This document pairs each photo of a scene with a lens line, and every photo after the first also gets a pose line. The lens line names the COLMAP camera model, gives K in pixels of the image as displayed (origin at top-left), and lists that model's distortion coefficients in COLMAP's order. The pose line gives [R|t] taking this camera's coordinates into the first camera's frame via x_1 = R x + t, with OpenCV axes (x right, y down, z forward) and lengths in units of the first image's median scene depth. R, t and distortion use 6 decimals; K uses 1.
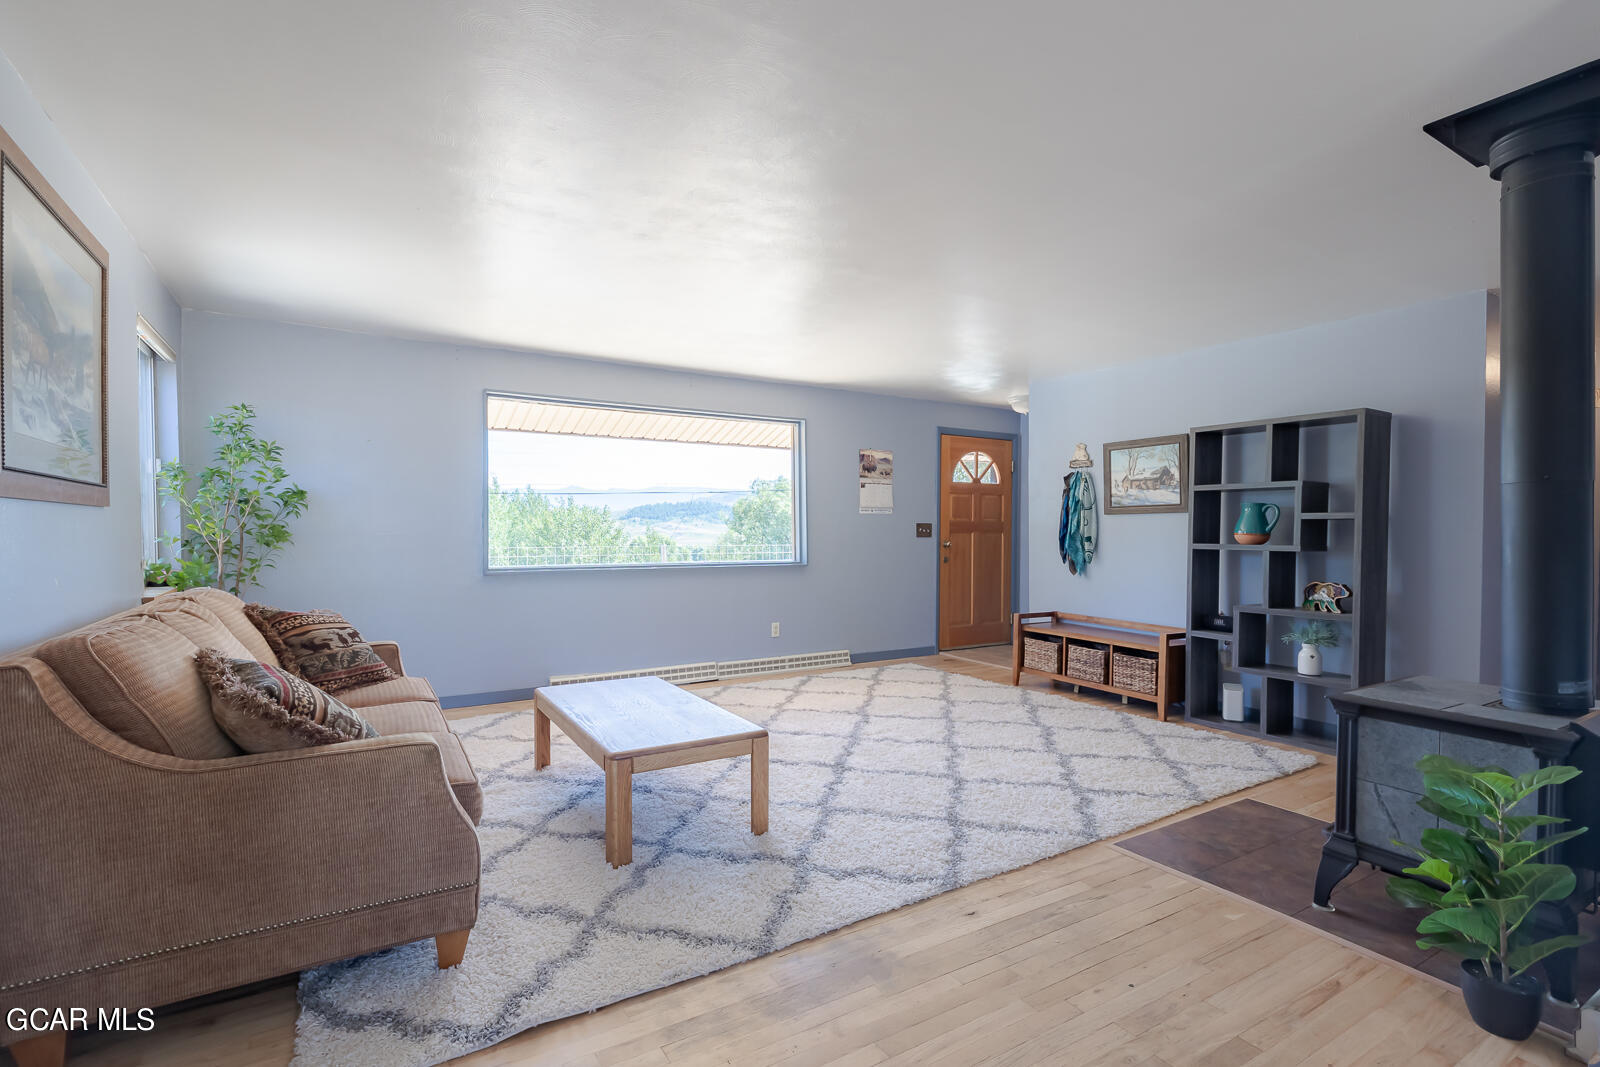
lens RADIAL K [[739.5, 0, 775.1], [0, 739.5, 542.3], [0, 0, 1]] dist [-0.000278, -0.000035]
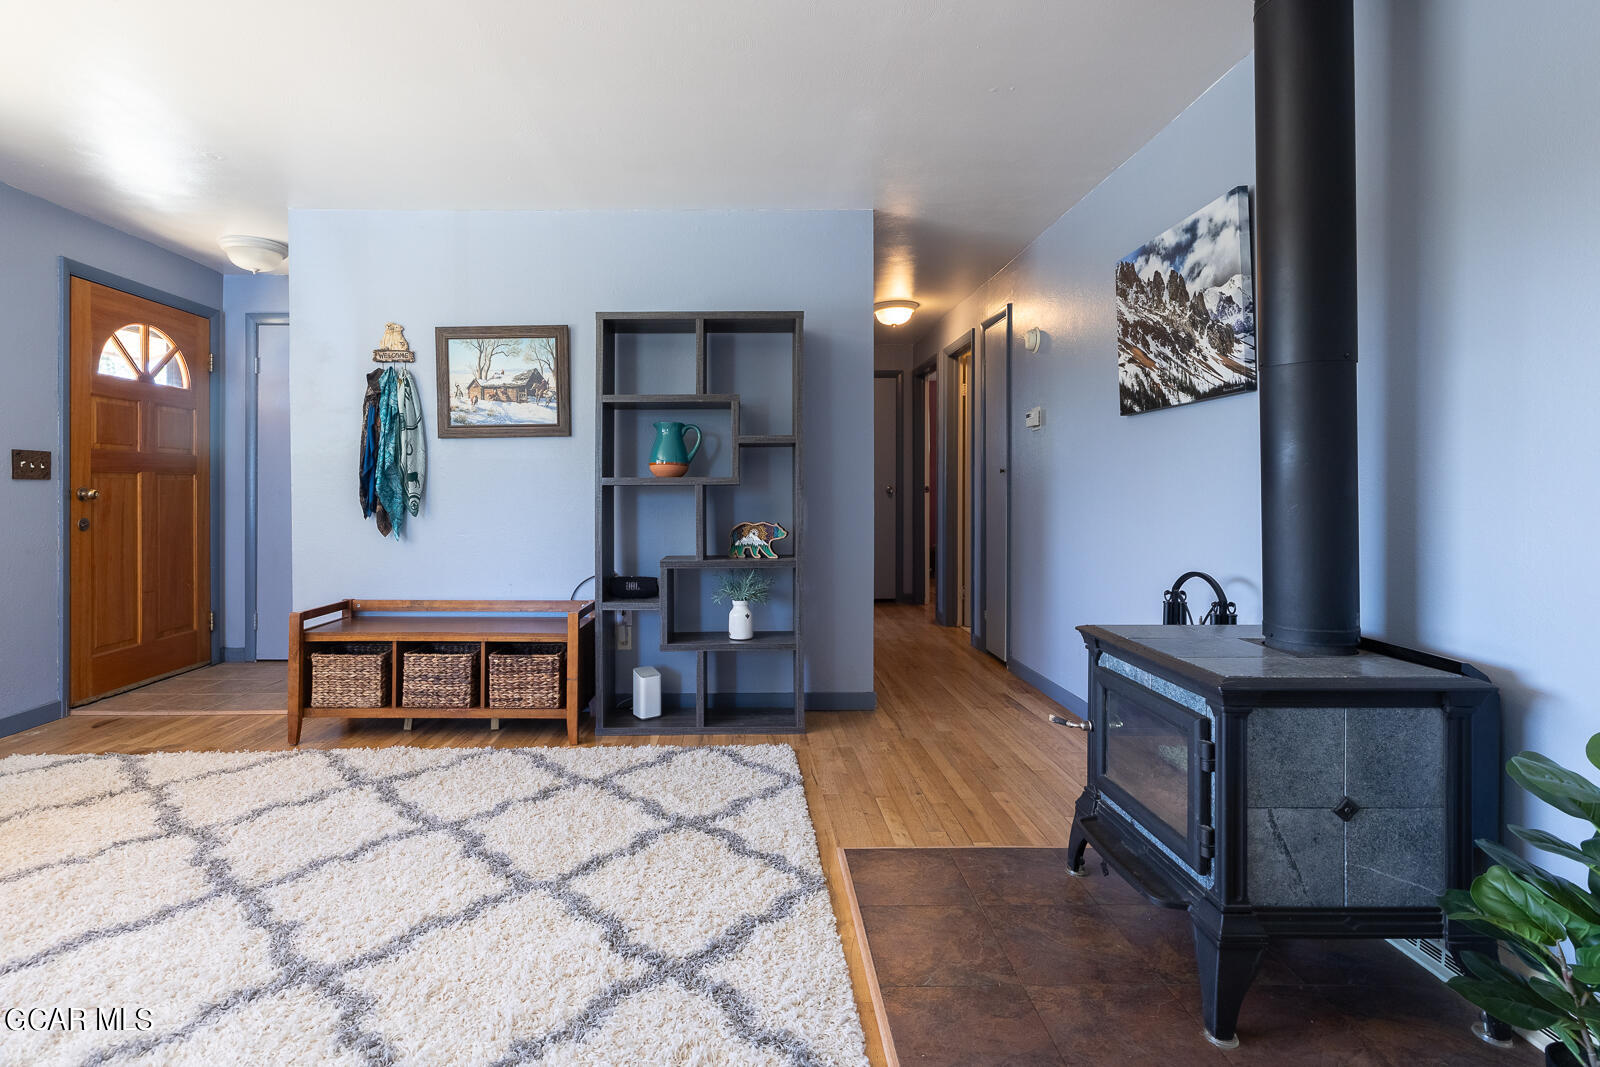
lens RADIAL K [[779.3, 0, 743.2], [0, 779.3, 485.6], [0, 0, 1]] dist [0.001141, 0.000389]
pose [[0.506839, -0.002213, 0.862038, -0.002305], [0.024096, 0.999642, -0.011600, 0.023094], [-0.861704, 0.026651, 0.506712, 0.566781]]
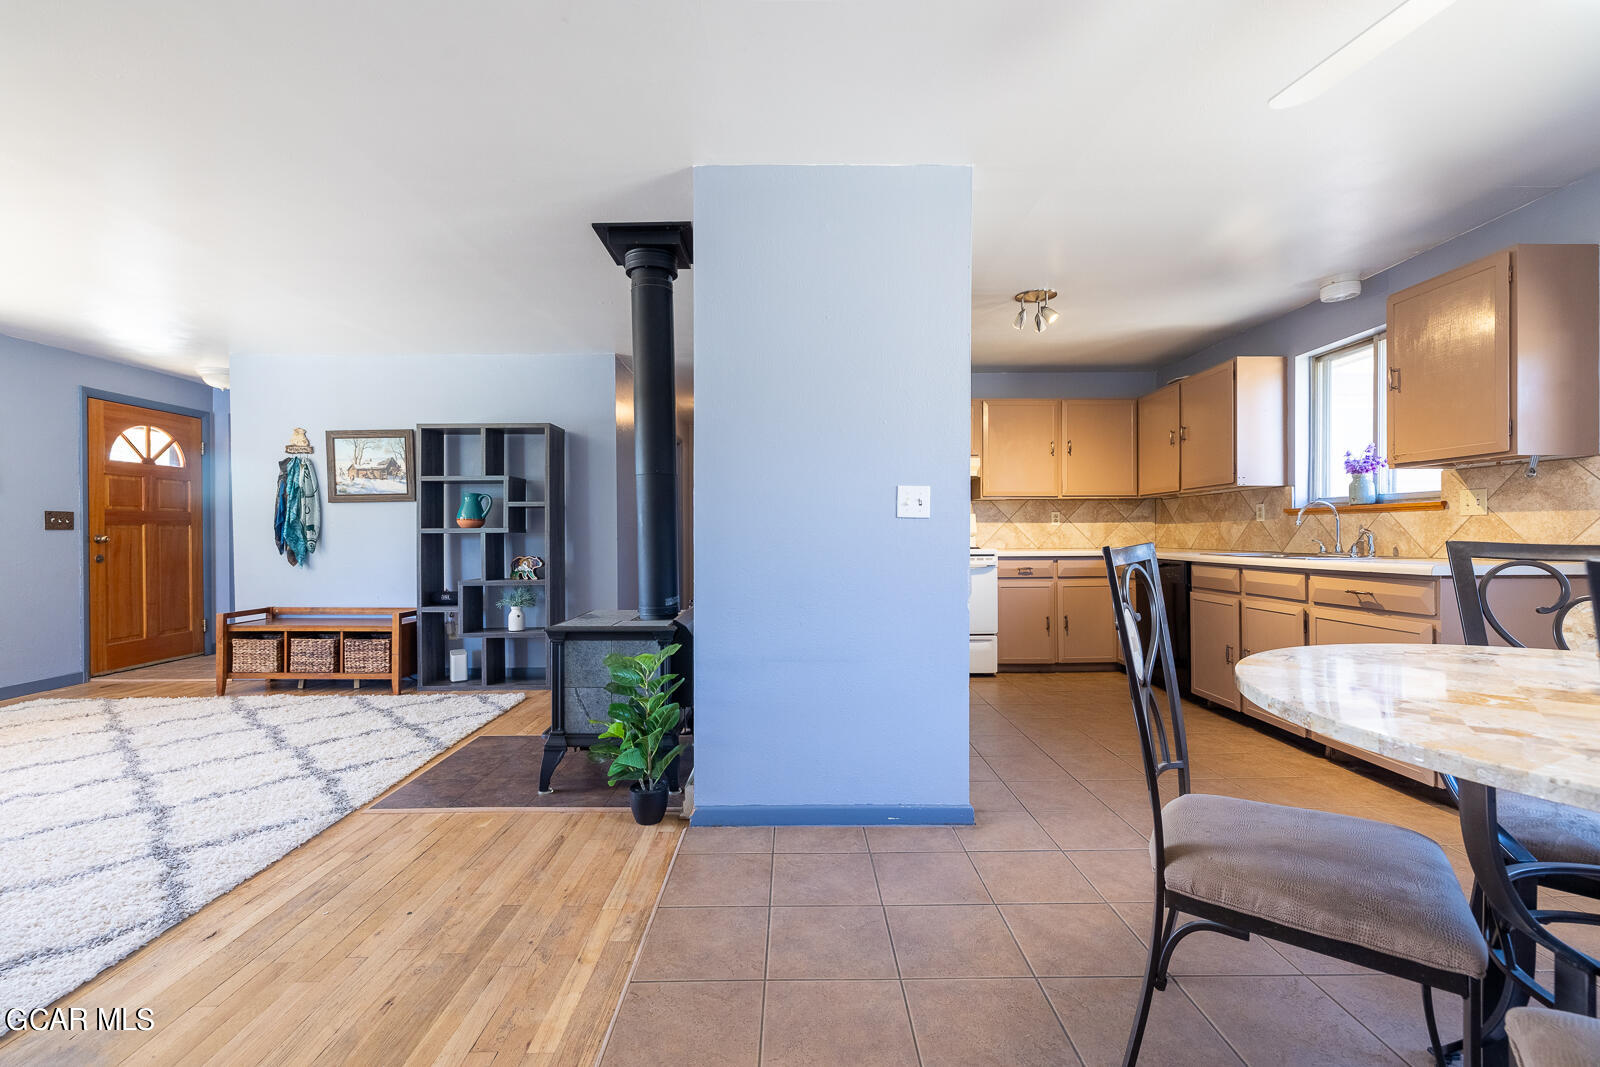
lens RADIAL K [[686.9, 0, 800.0], [0, 686.9, 533.5], [0, 0, 1]] dist [0.000004, 0.000161]
pose [[0.499934, -0.009508, 0.866012, -0.045418], [0.024989, 0.999682, -0.003451, 0.029679], [-0.865703, 0.023366, 0.500012, -0.003570]]
